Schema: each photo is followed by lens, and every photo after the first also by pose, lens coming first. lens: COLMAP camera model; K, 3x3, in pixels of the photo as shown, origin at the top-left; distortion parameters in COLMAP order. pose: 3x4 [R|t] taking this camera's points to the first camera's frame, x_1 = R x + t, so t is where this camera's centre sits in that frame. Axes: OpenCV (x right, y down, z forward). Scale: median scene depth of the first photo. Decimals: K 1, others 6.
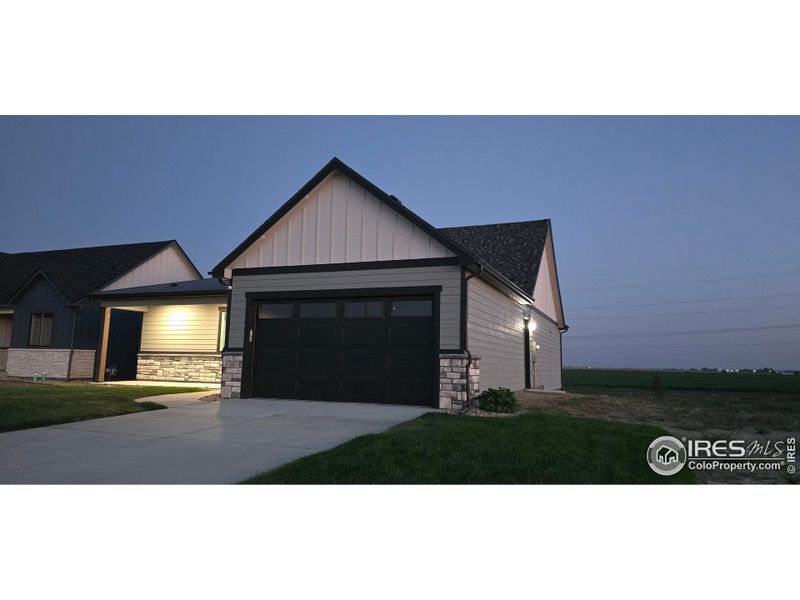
lens RADIAL K [[543.3, 0, 402.1], [0, 543.3, 299.9], [0, 0, 1]] dist [0.050522, -0.009117]
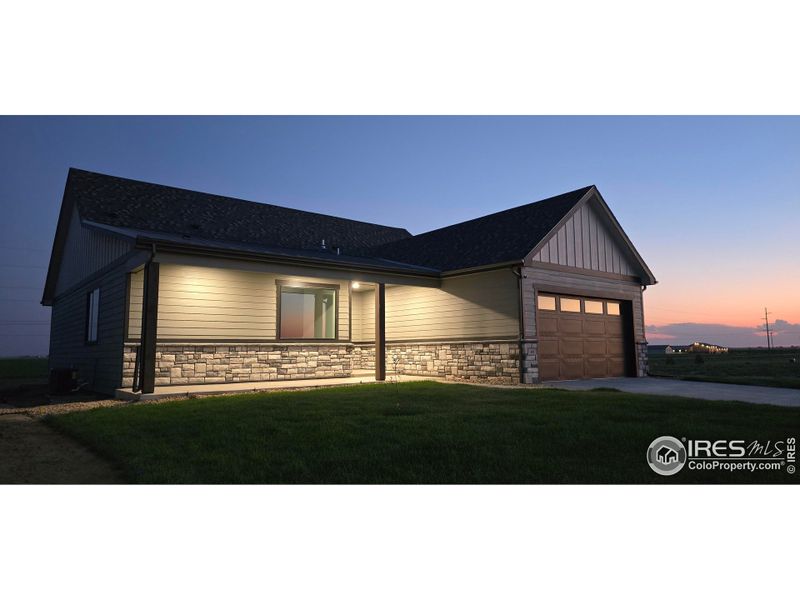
lens RADIAL K [[543.3, 0, 399.9], [0, 543.3, 292.4], [0, 0, 1]] dist [0.050522, -0.009117]
pose [[0.486723, 0.071489, 0.870626, -1.343999], [-0.082530, 0.995951, -0.035641, 0.063536], [-0.869649, -0.054505, 0.490652, 0.712384]]
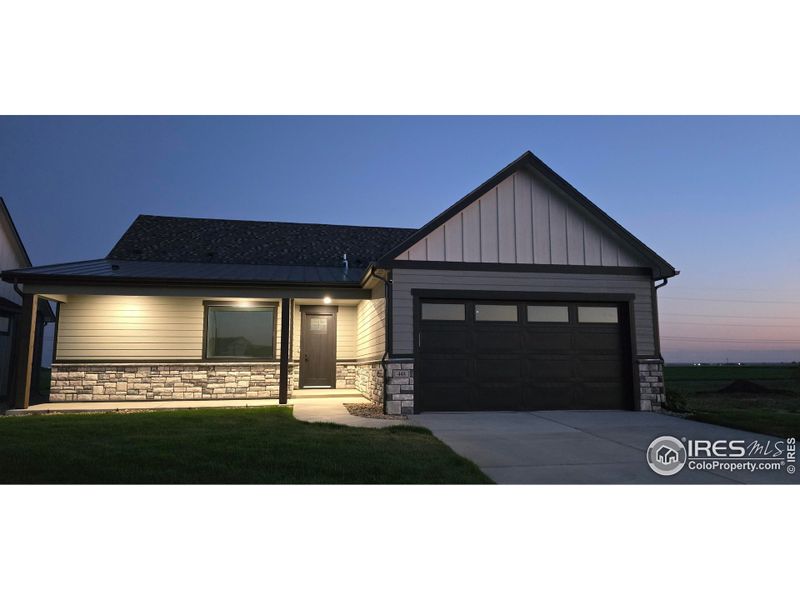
lens RADIAL K [[543.3, 0, 396.1], [0, 543.3, 303.5], [0, 0, 1]] dist [0.050522, -0.009117]
pose [[0.847582, 0.041149, 0.529067, -0.760405], [-0.041990, 0.999064, -0.010435, 0.019477], [-0.529001, -0.013371, 0.848516, 0.298353]]
